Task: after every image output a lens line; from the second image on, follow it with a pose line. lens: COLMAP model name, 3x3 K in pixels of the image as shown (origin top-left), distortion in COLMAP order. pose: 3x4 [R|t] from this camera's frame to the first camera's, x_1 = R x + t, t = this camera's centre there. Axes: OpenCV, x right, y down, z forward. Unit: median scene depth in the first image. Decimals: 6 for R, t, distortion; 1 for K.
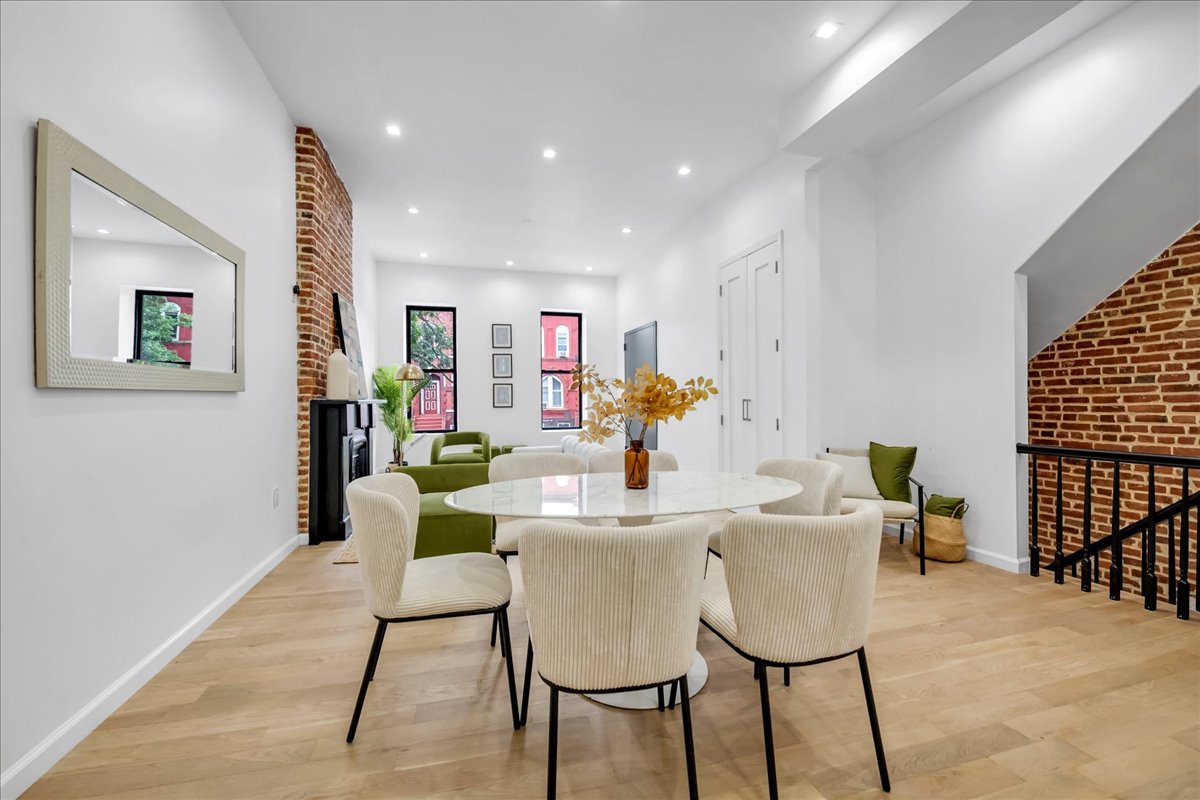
lens RADIAL K [[492.9, 0, 599.1], [0, 492.9, 403.2], [0, 0, 1]] dist [-0.012637, -0.000358]
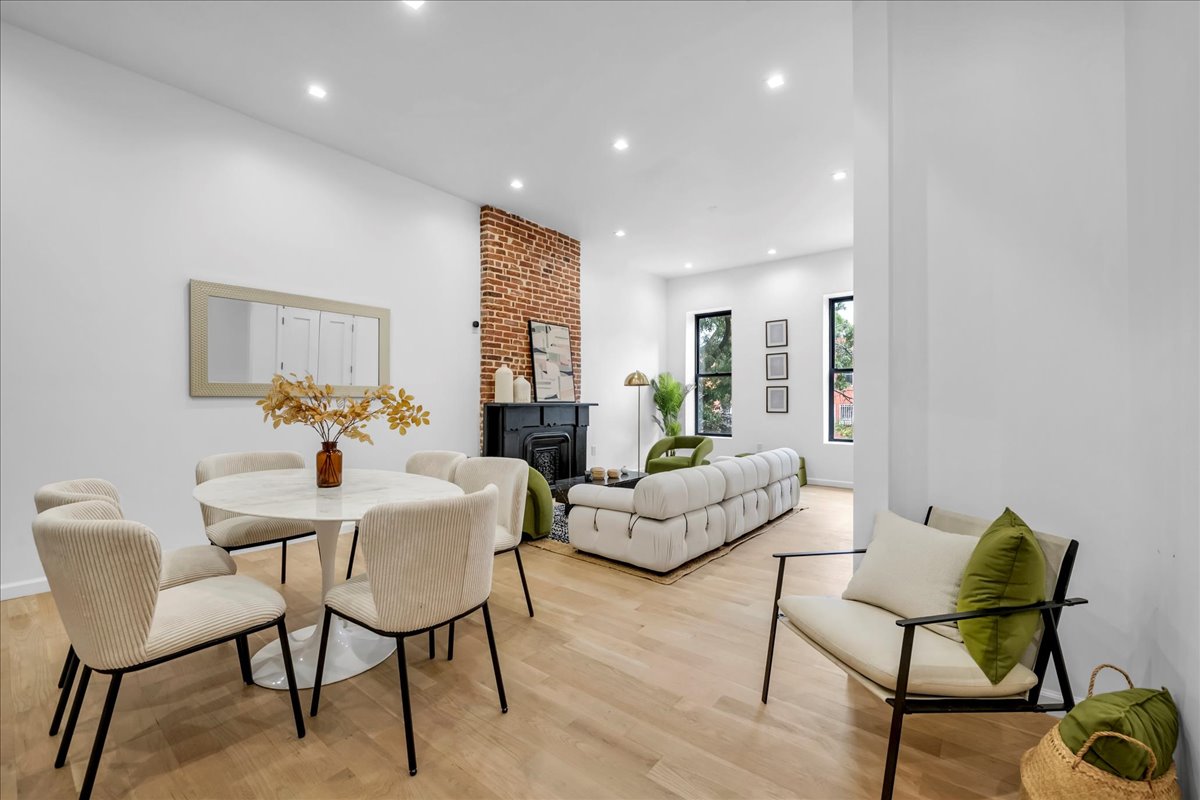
lens RADIAL K [[481.1, 0, 602.1], [0, 481.1, 403.9], [0, 0, 1]] dist [-0.007356, -0.000827]
pose [[0.587440, 0.007890, -0.809229, 0.696978], [-0.012346, 0.999923, 0.000787, -0.008314], [0.809173, 0.009529, 0.587493, 0.474924]]
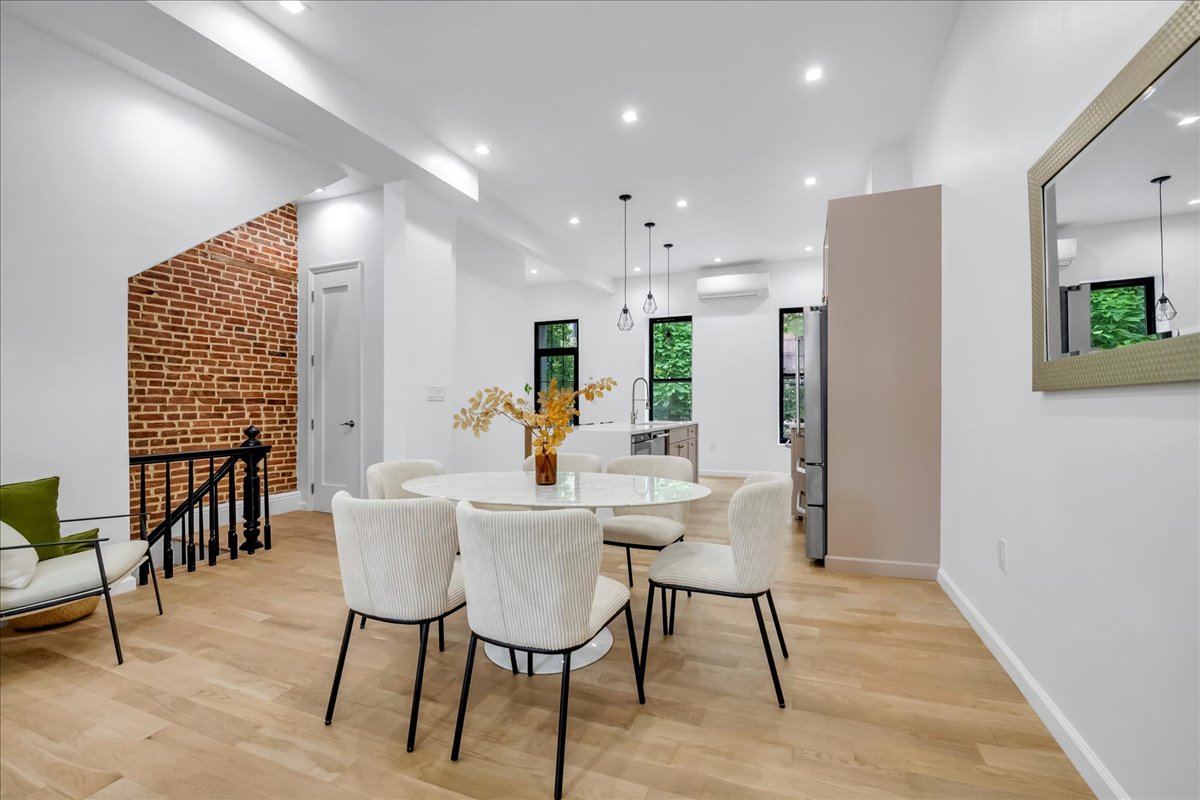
lens RADIAL K [[513.8, 0, 596.1], [0, 513.8, 405.7], [0, 0, 1]] dist [0.000287, -0.000127]
pose [[-0.779965, 0.009807, 0.625746, -0.417607], [0.013130, 0.999914, 0.000696, -0.003498], [-0.625685, 0.008759, -0.780027, 1.017158]]
